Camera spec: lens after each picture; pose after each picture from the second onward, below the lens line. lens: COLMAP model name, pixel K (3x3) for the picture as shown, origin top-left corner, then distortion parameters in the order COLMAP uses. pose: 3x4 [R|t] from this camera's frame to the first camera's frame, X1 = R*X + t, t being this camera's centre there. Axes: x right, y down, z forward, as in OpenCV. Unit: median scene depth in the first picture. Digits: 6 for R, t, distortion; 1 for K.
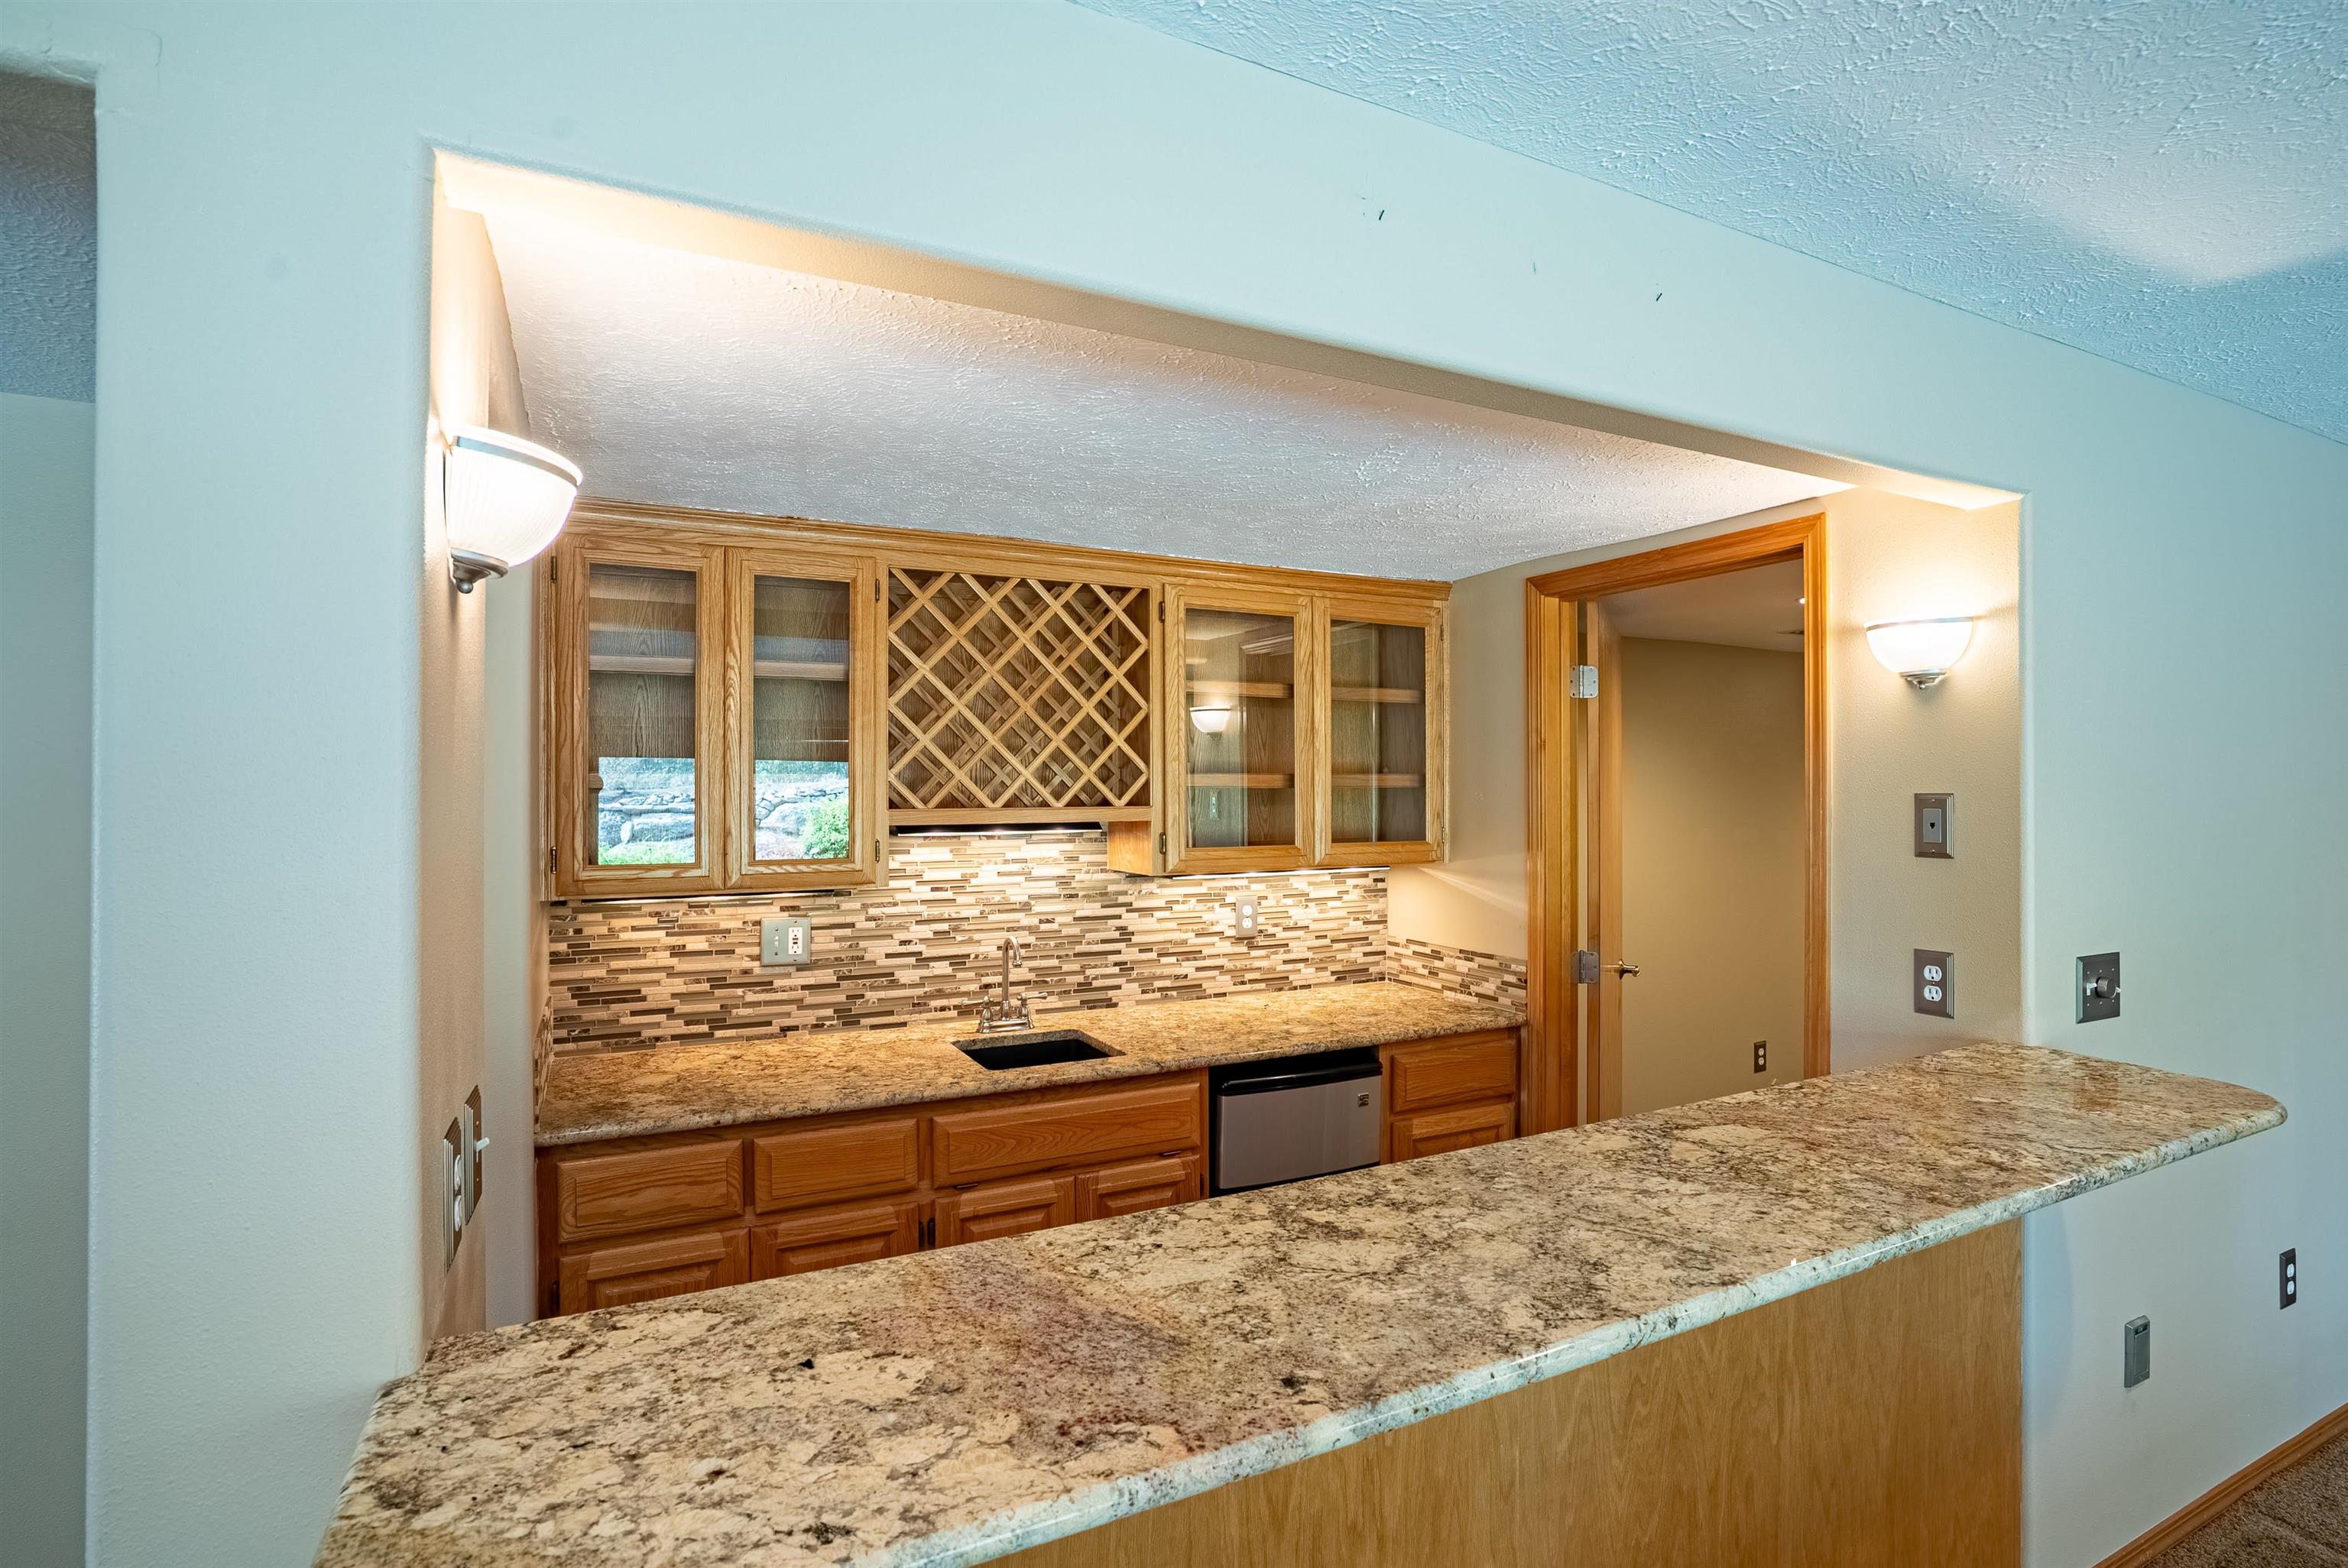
lens RADIAL K [[1175.6, 0, 1174.0], [0, 1175.6, 784.0], [0, 0, 1]] dist [-0.063494, 0.036997]
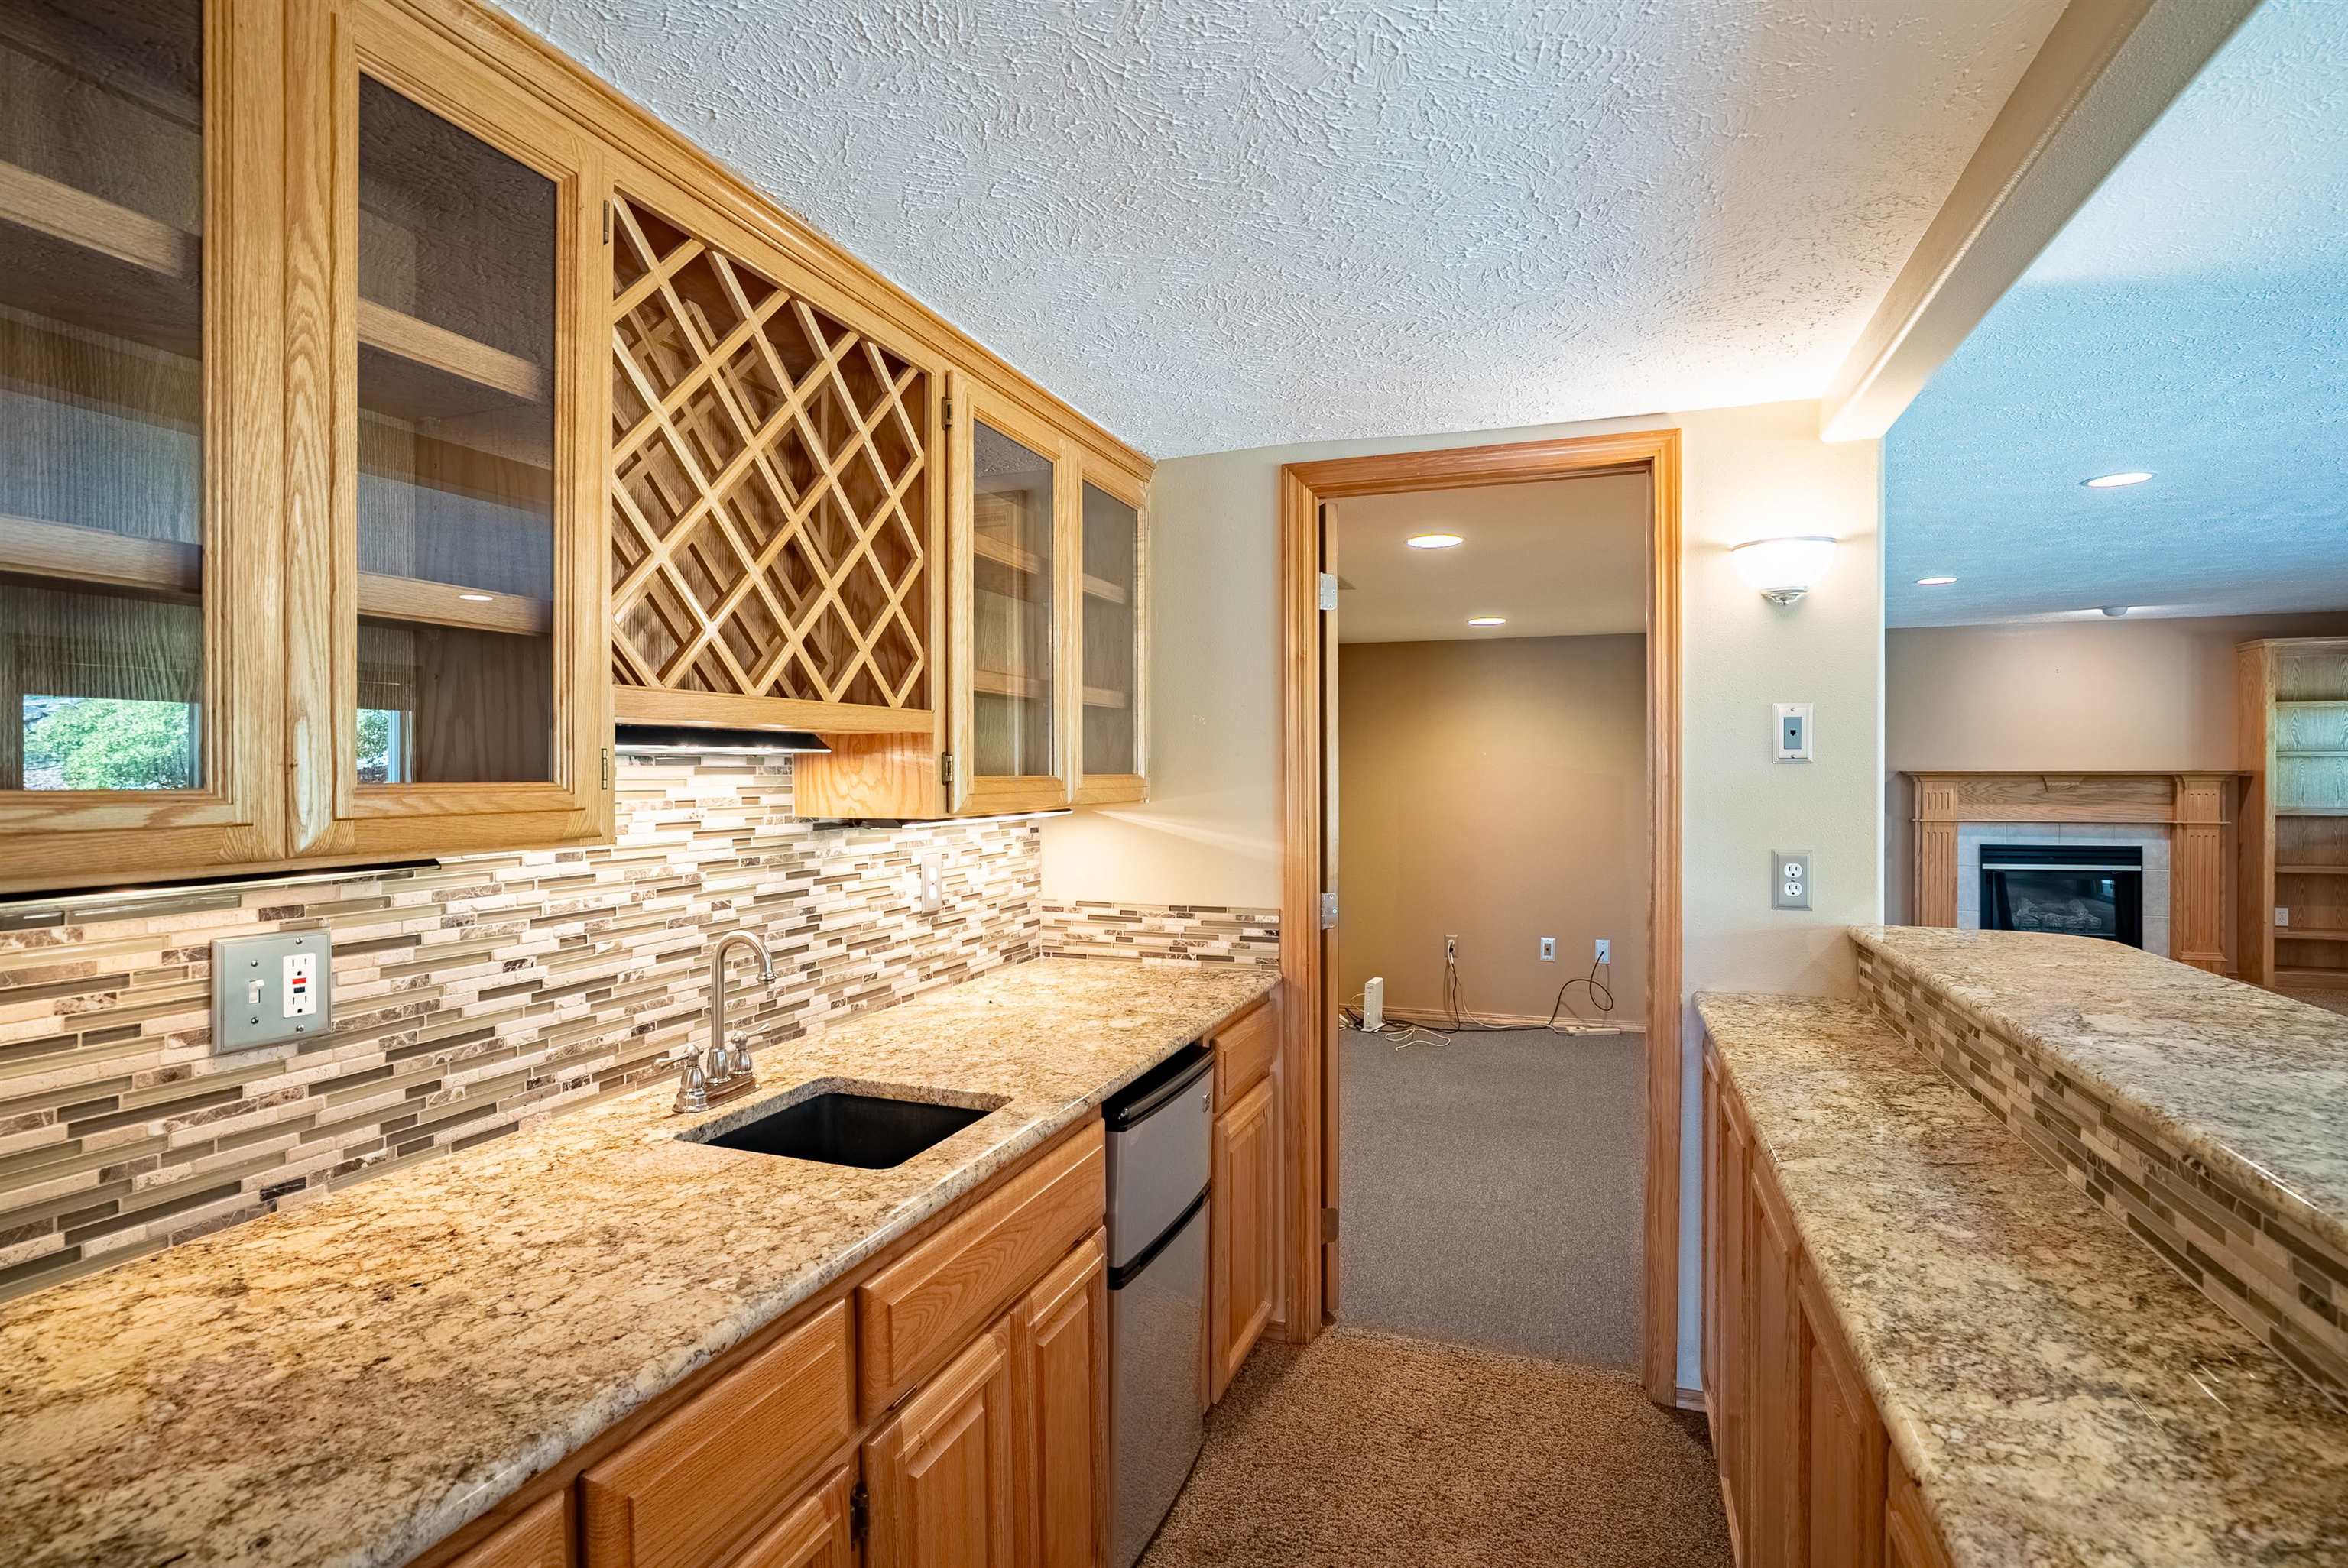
lens RADIAL K [[1175.6, 0, 1174.0], [0, 1175.6, 784.0], [0, 0, 1]] dist [-0.063494, 0.036997]
pose [[0.729049, -0.007794, 0.684418, -0.356379], [0.000176, 0.999937, 0.011199, 0.051120], [-0.684462, -0.008045, 0.729004, 0.435170]]
